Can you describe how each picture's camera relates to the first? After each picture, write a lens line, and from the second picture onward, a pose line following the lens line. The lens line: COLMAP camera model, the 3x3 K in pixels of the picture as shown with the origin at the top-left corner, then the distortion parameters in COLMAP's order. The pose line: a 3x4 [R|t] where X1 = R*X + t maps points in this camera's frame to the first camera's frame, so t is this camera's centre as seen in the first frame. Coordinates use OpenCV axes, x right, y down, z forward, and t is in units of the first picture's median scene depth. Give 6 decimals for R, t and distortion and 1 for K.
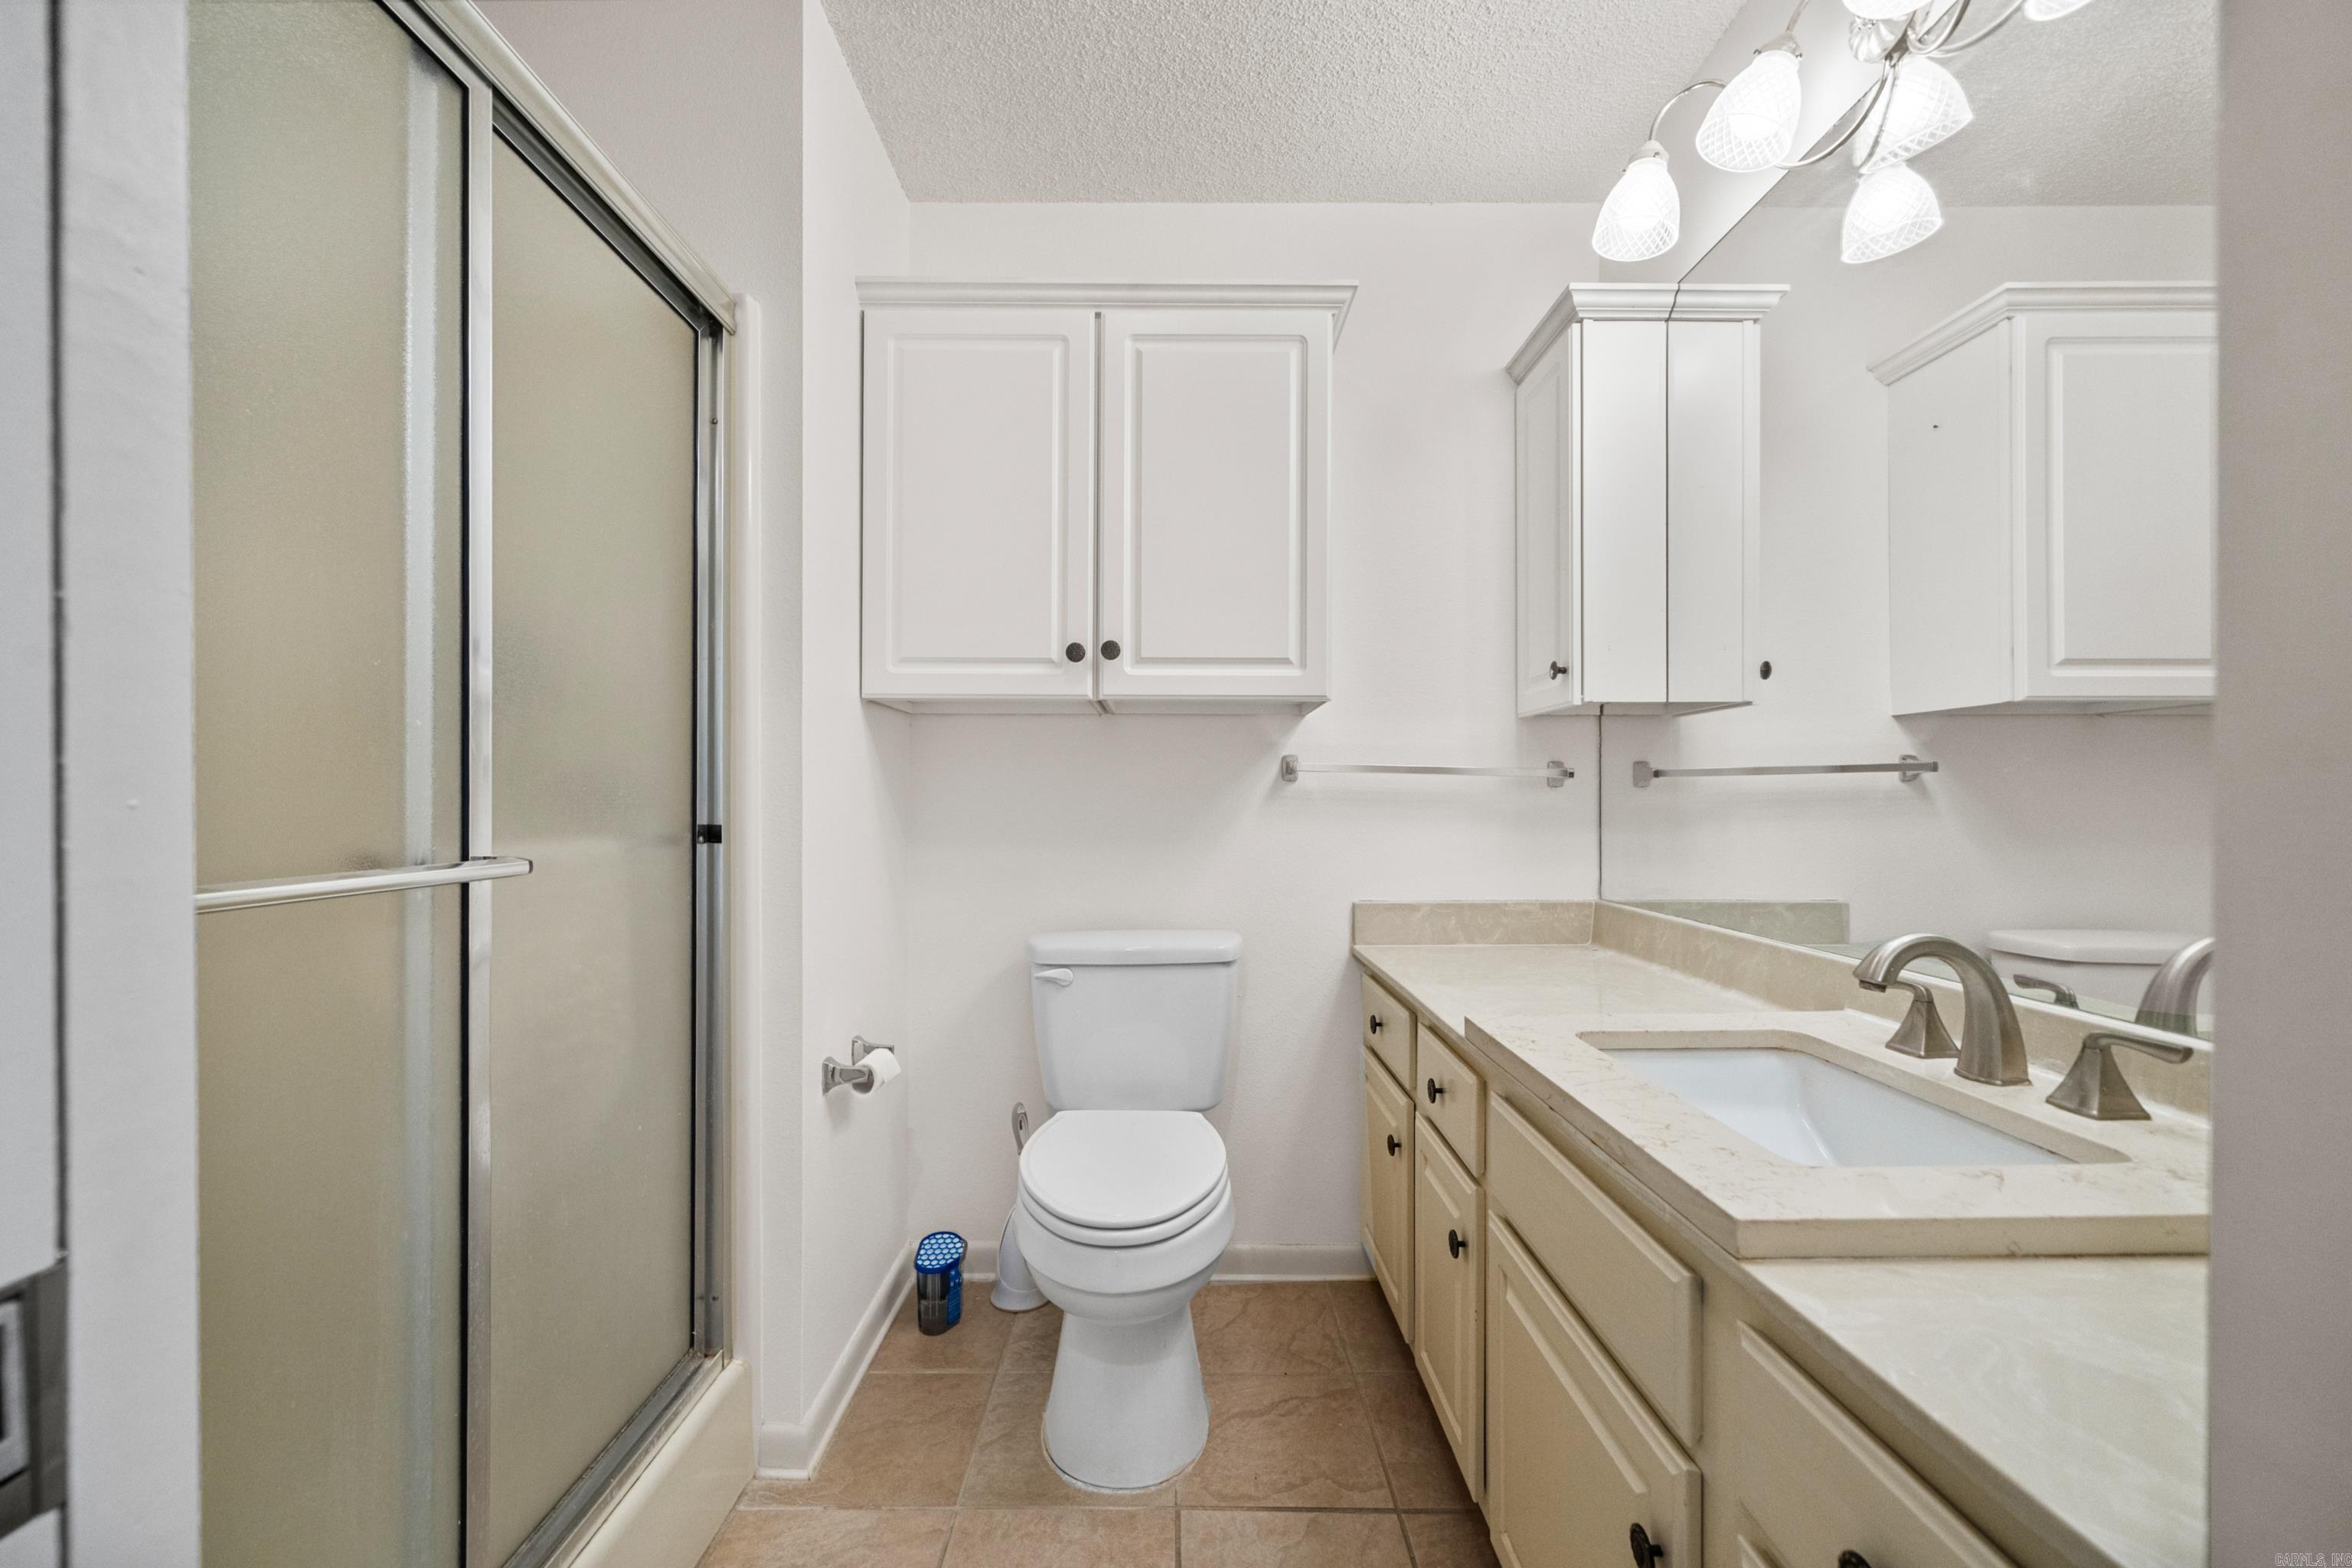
lens RADIAL K [[897.9, 0, 1190.1], [0, 897.9, 795.8], [0, 0, 1]] dist [-0.001043, -0.000356]
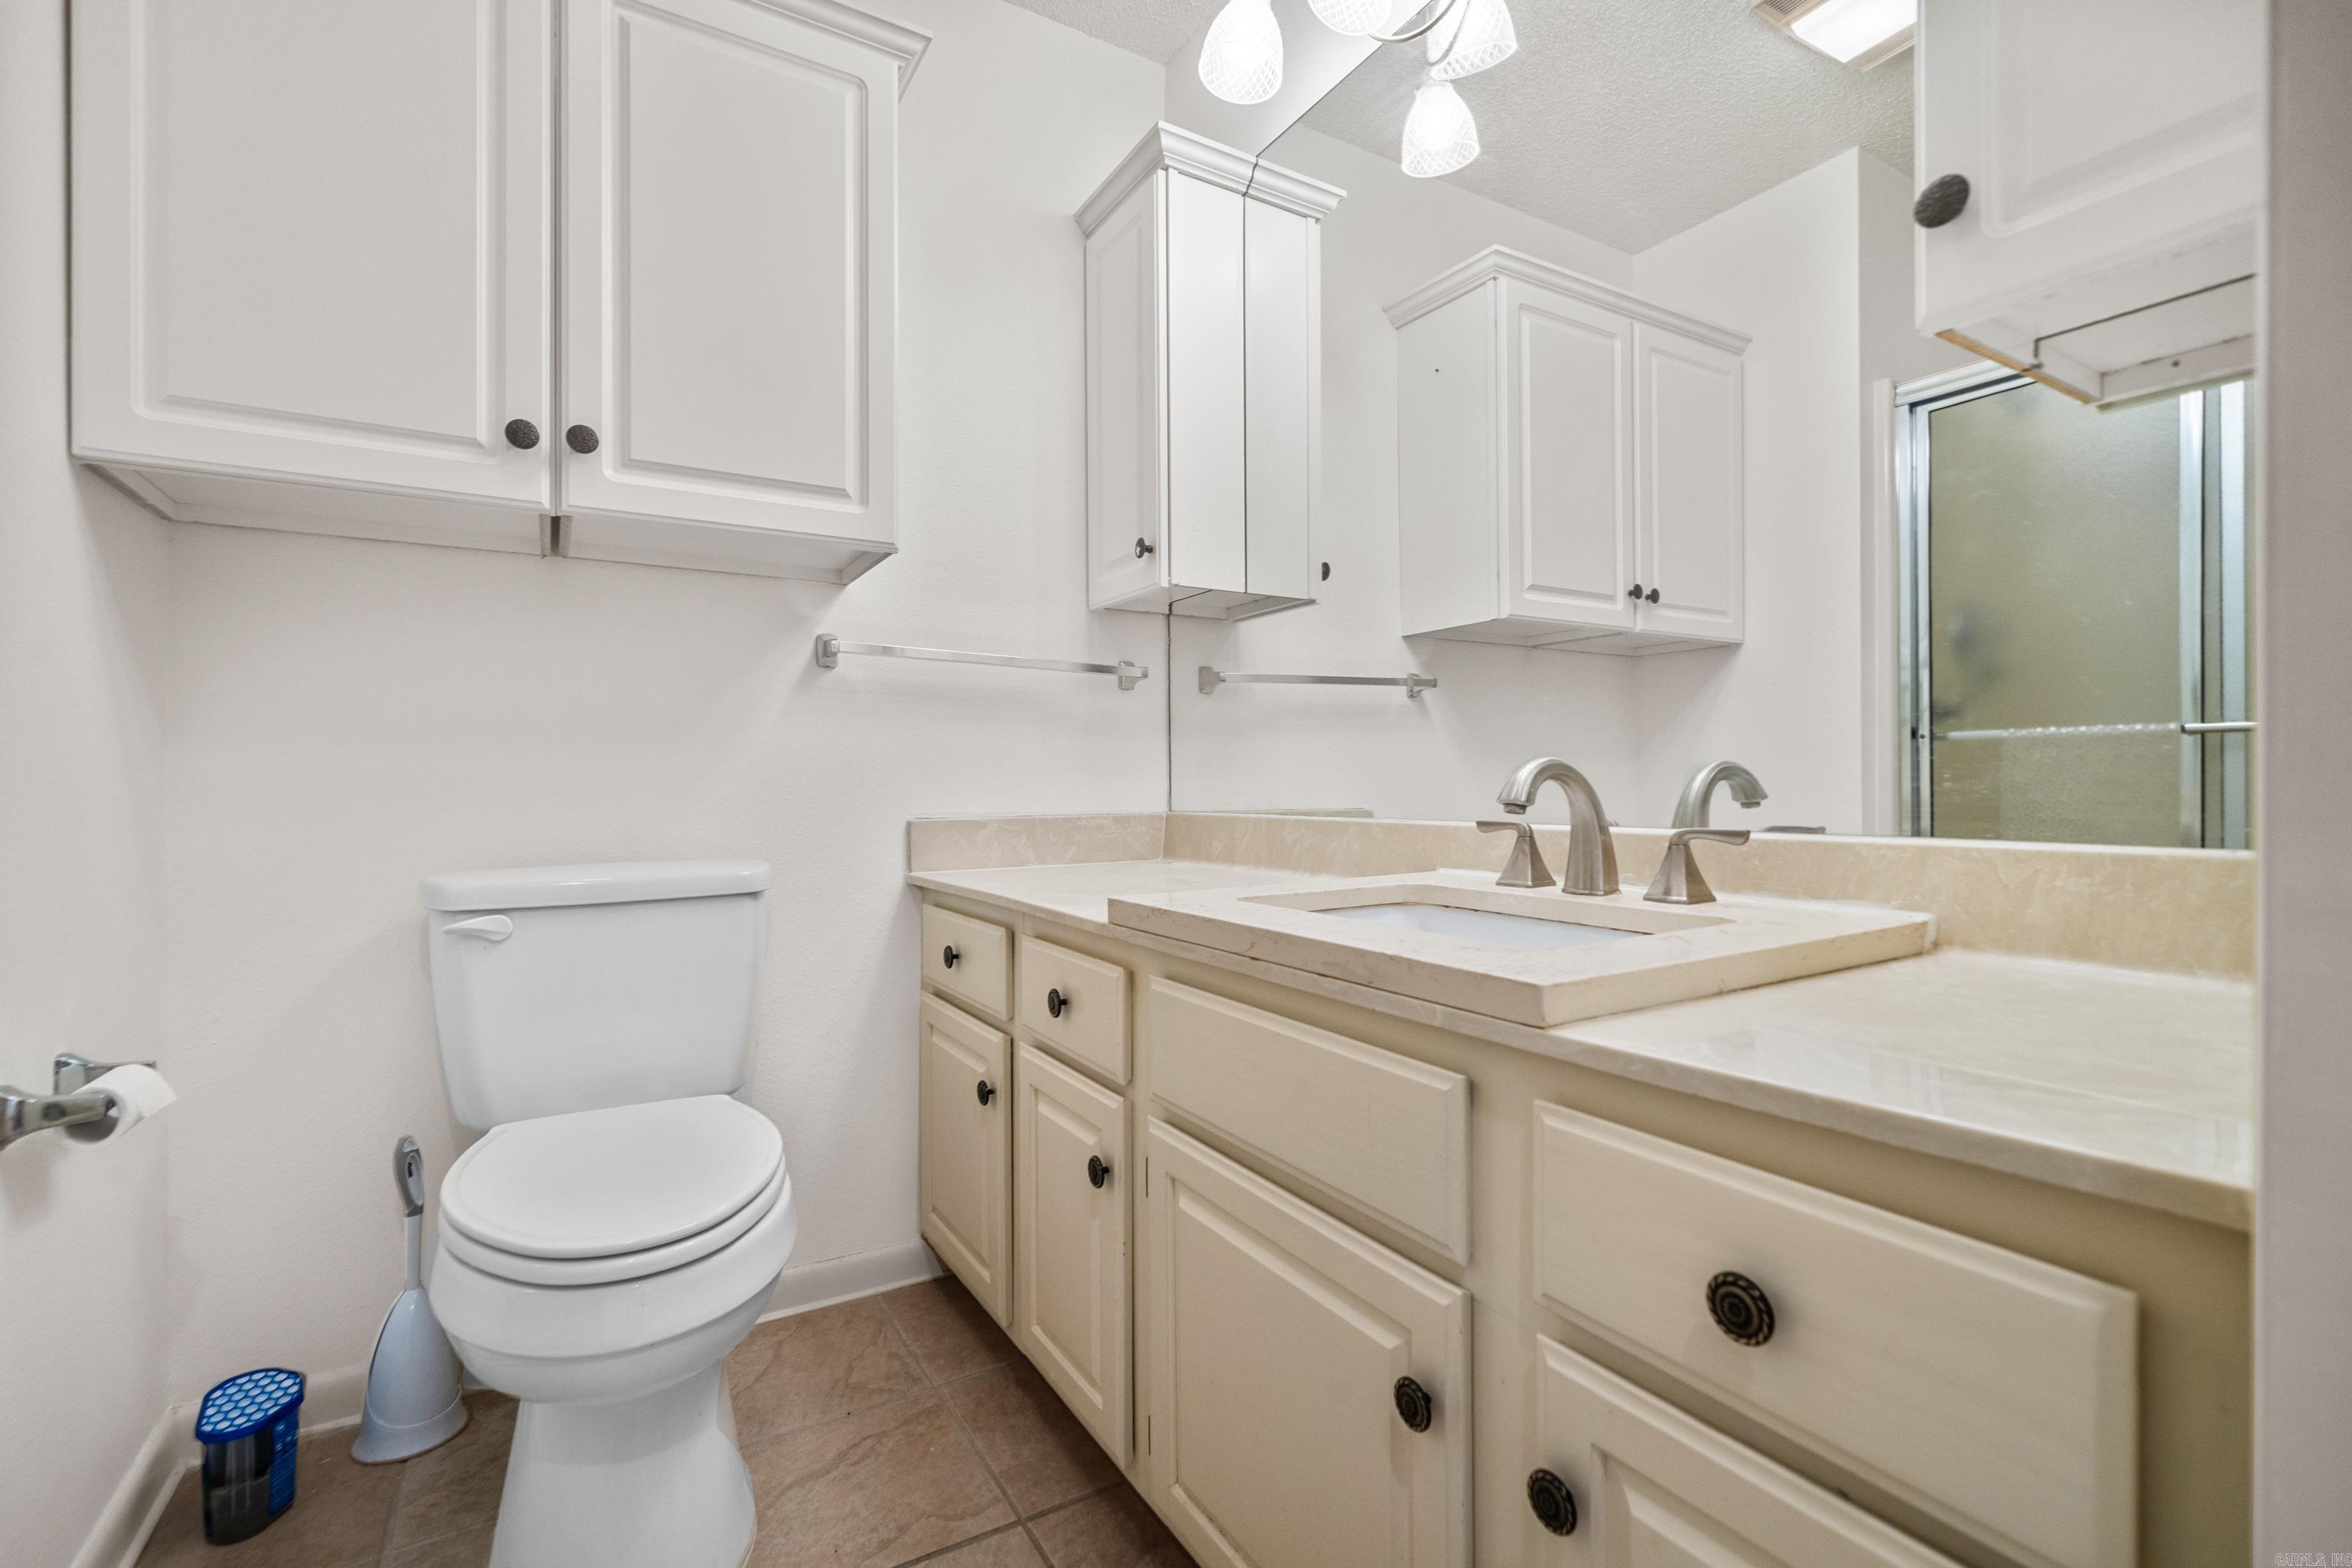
lens RADIAL K [[1009.0, 0, 1158.2], [0, 1009.0, 780.5], [0, 0, 1]] dist [-0.001975, 0.001313]
pose [[0.867598, -0.004202, 0.497248, -0.088730], [0.003926, 0.999991, 0.001601, 0.096043], [-0.497250, 0.000563, 0.867607, 0.111930]]
